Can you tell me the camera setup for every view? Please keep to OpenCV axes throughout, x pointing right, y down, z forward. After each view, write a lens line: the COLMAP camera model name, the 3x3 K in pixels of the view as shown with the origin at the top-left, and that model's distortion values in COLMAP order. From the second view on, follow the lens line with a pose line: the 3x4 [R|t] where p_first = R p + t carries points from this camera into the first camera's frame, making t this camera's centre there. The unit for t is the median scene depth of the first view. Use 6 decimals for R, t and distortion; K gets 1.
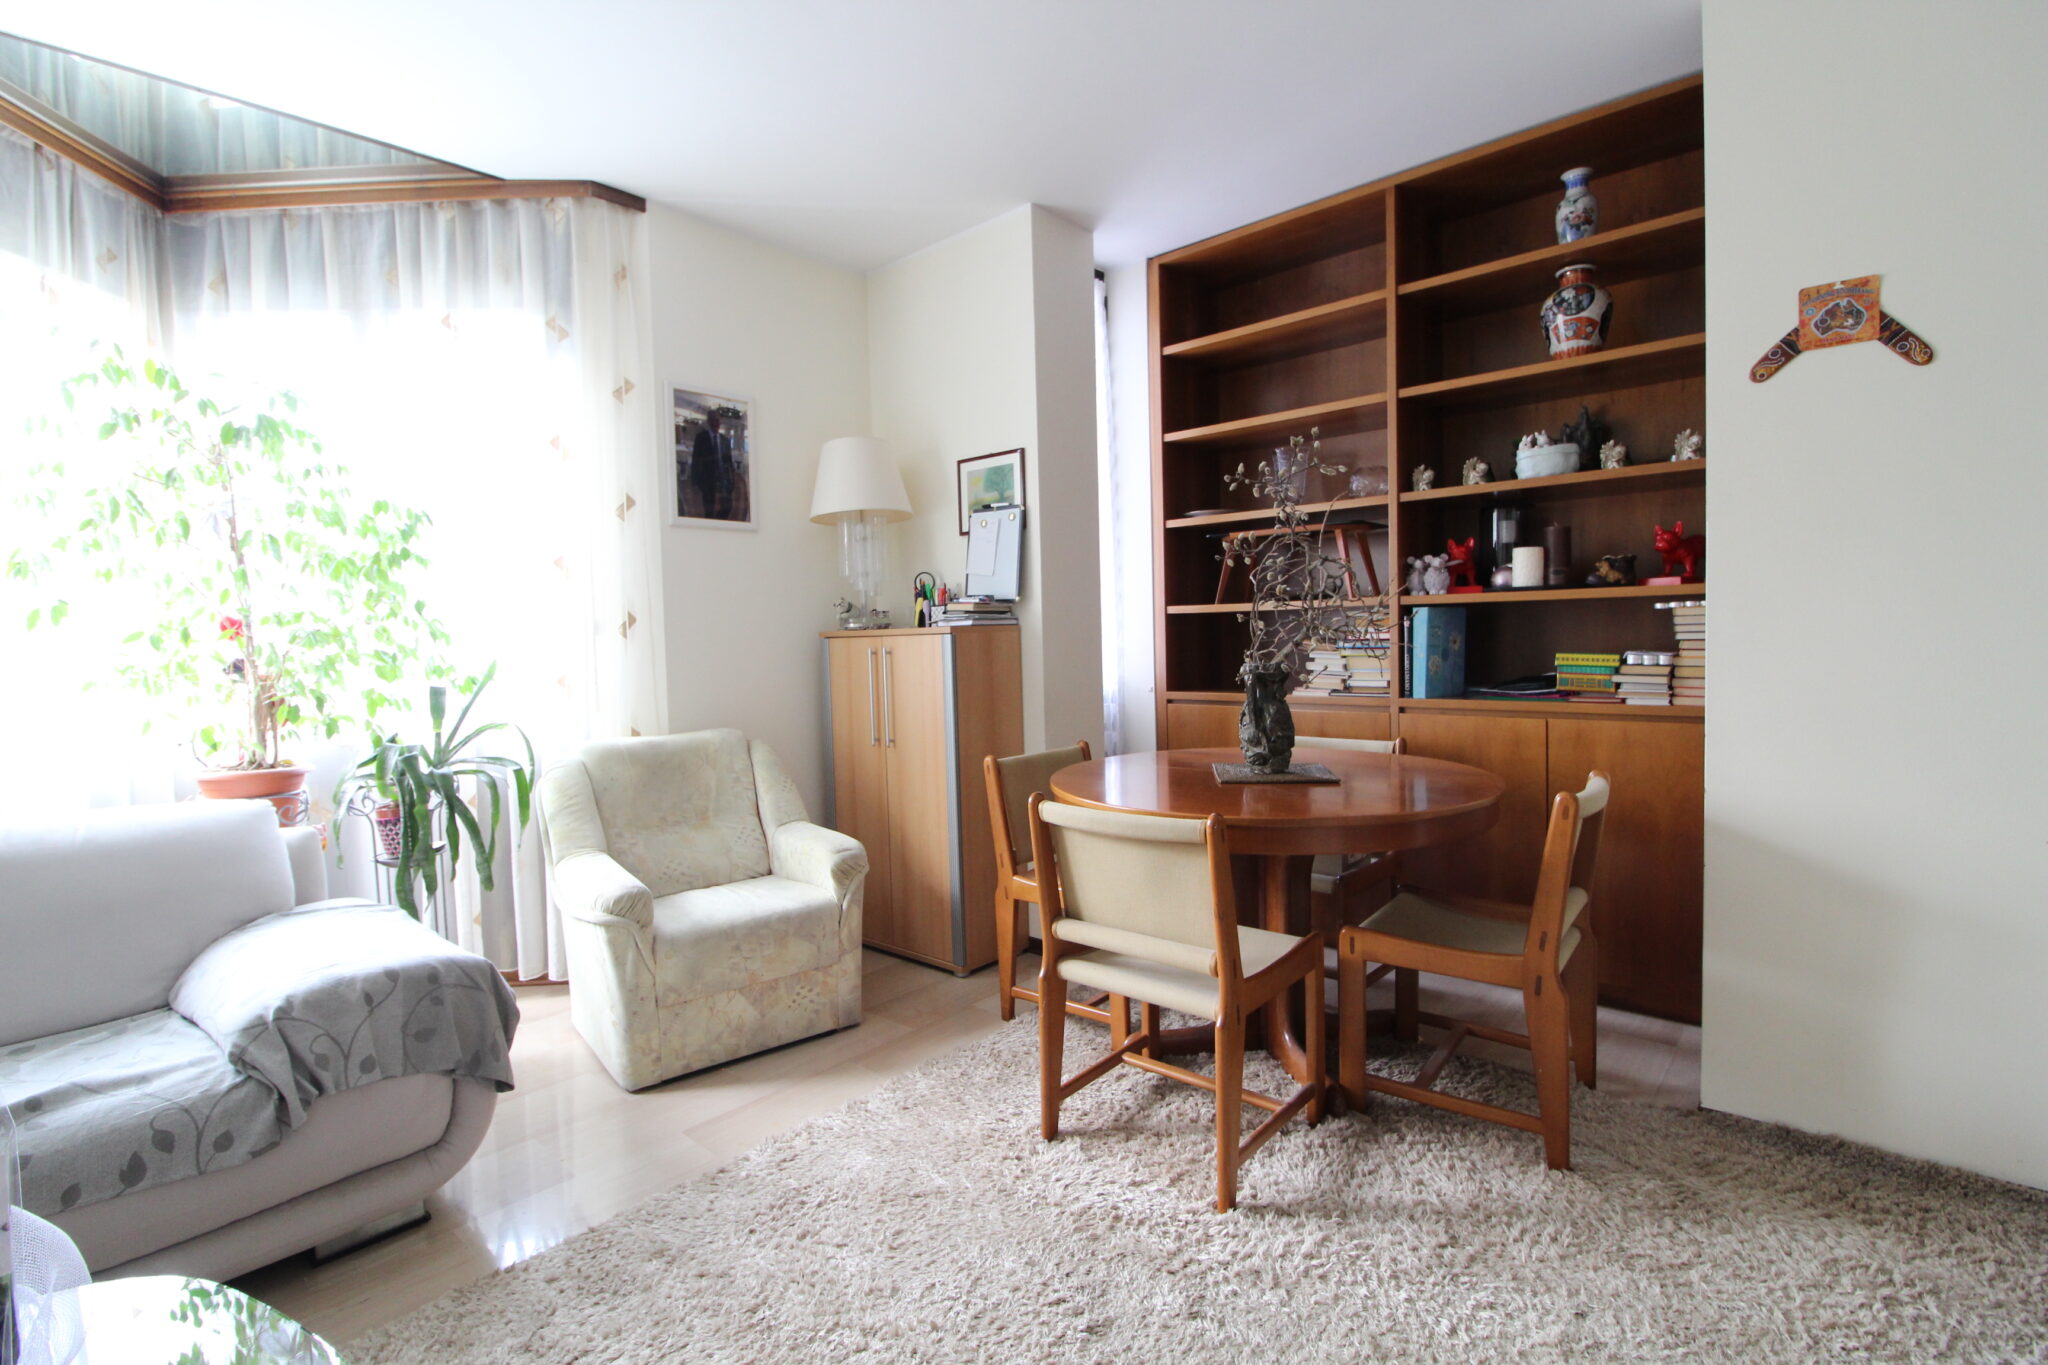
lens RADIAL K [[951.6, 0, 1031.2], [0, 951.6, 679.8], [0, 0, 1]] dist [-0.009791, -0.005525]
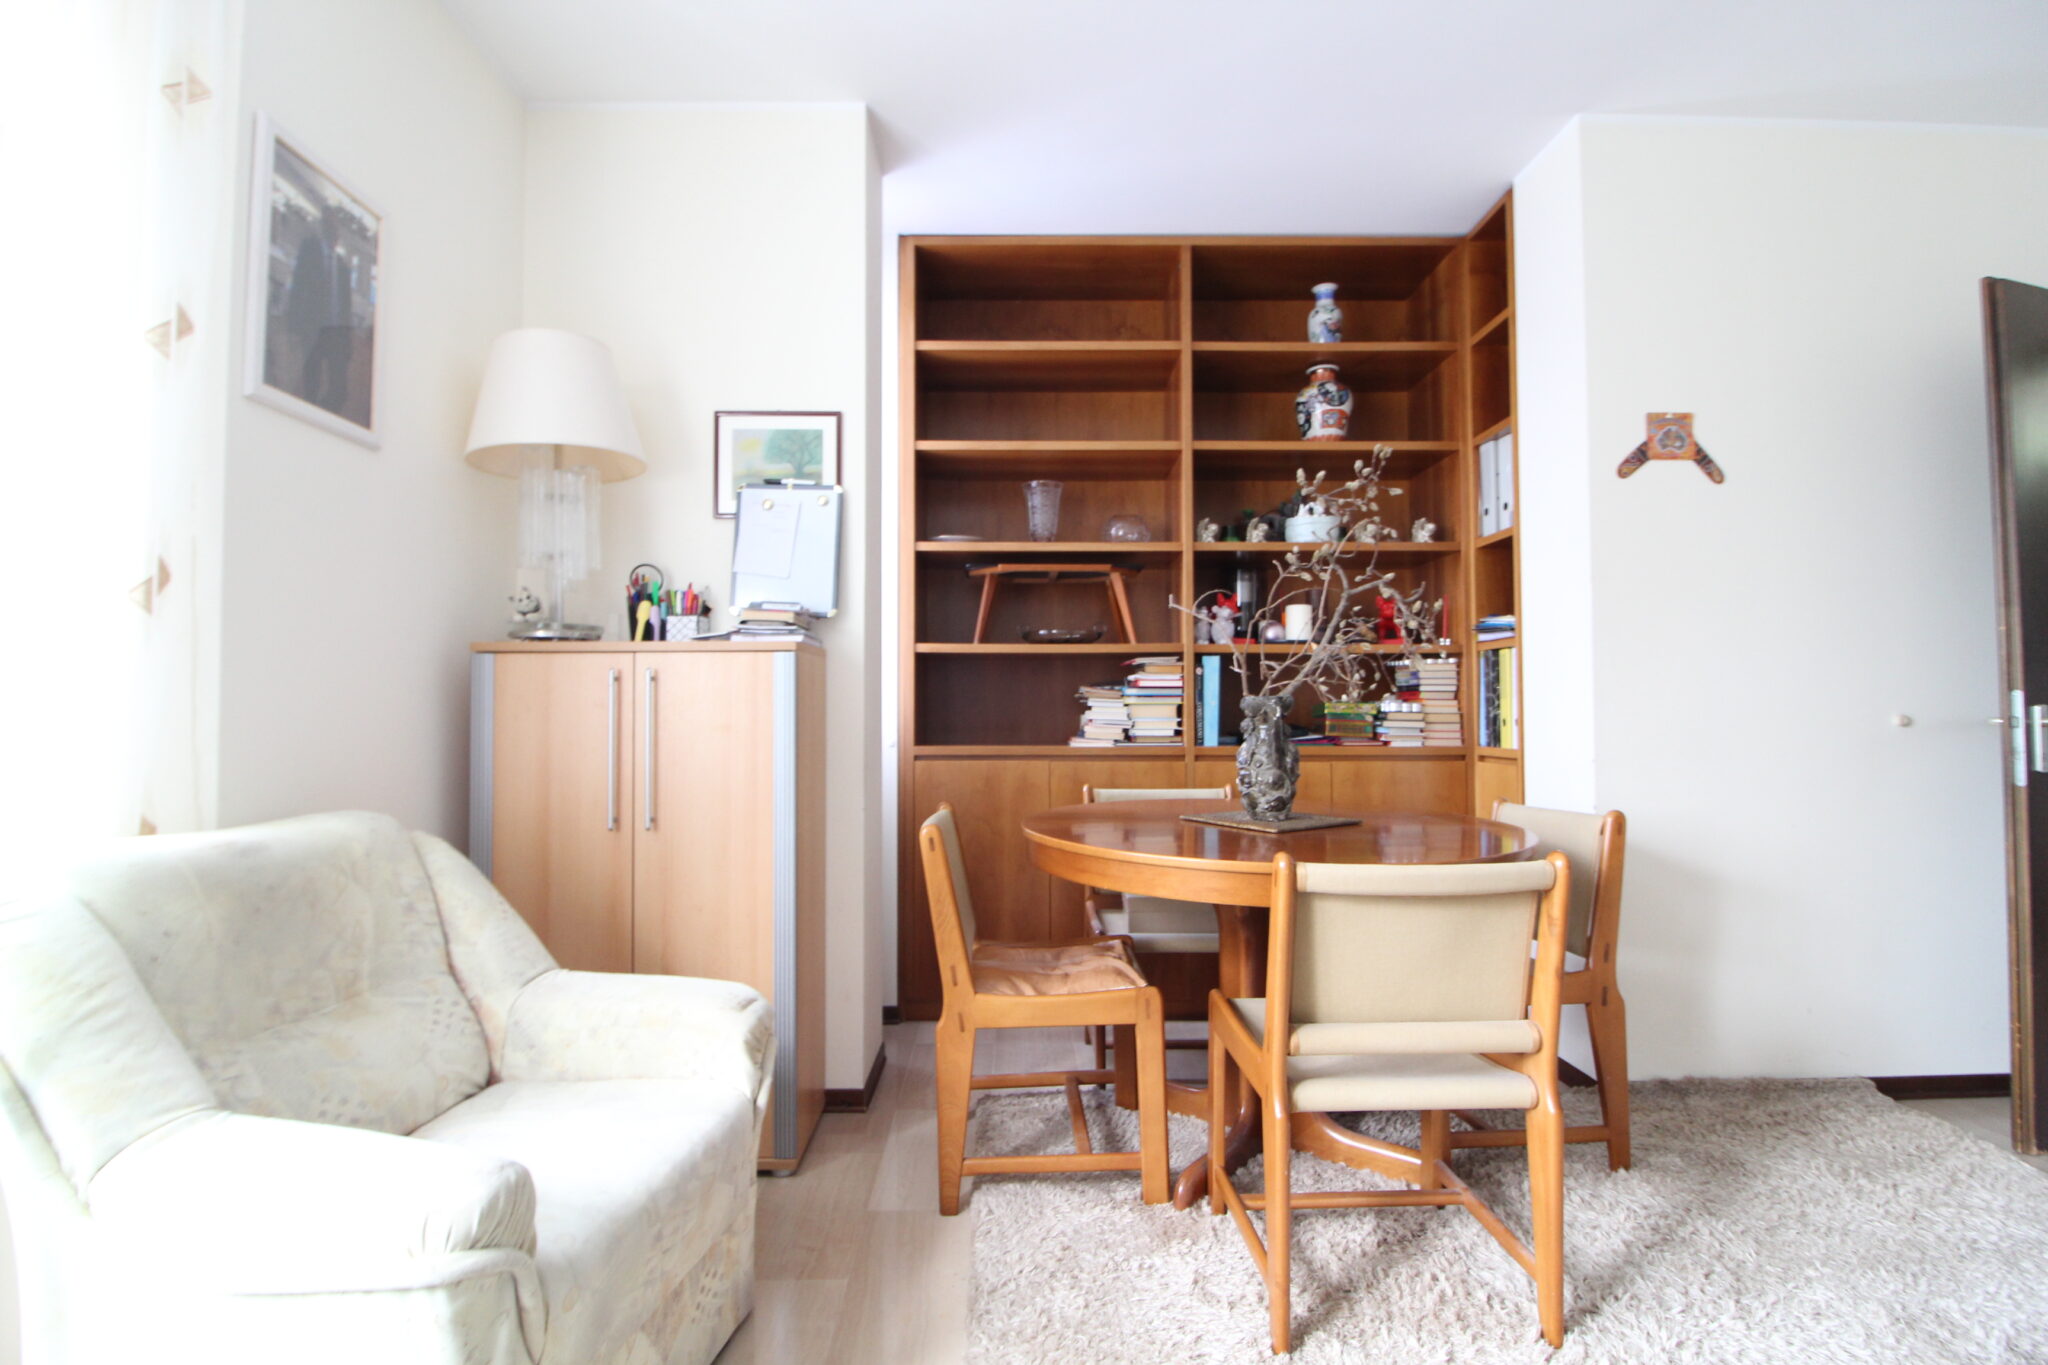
lens RADIAL K [[951.6, 0, 1029.7], [0, 951.6, 676.6], [0, 0, 1]] dist [-0.009791, -0.005525]
pose [[0.735710, 0.047105, 0.675657, -0.419655], [0.015029, 0.996198, -0.085817, 0.030021], [-0.677130, 0.073291, 0.732204, 0.397948]]
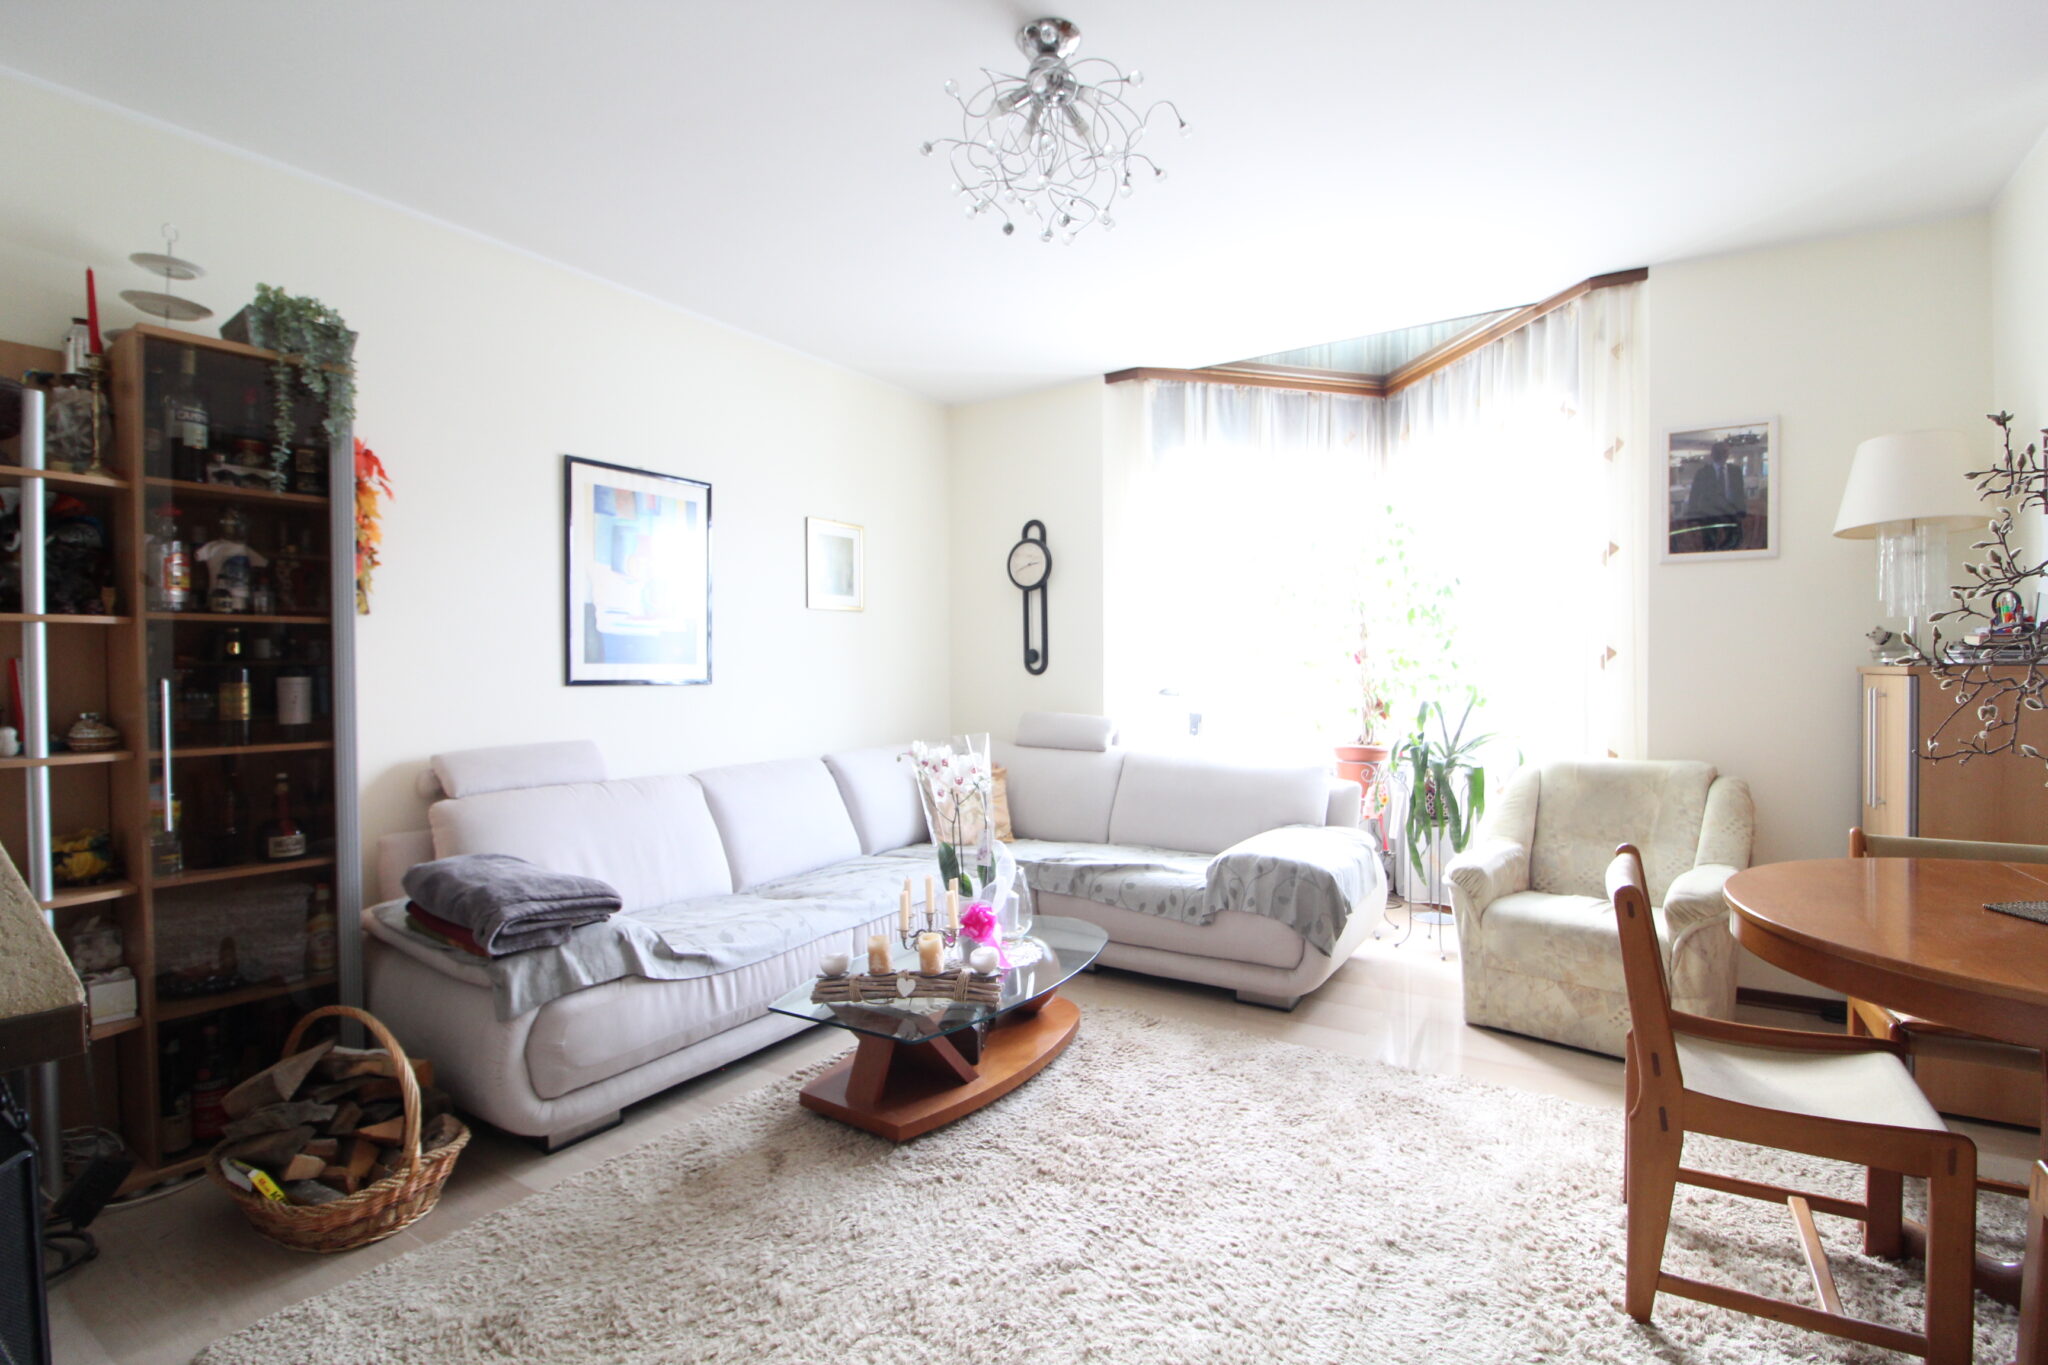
lens RADIAL K [[951.6, 0, 1020.6], [0, 951.6, 677.0], [0, 0, 1]] dist [-0.009791, -0.005525]
pose [[0.147984, 0.035275, -0.988361, 0.585305], [-0.045587, 0.998545, 0.028813, -0.035608], [0.987939, 0.040793, 0.149377, 0.147000]]
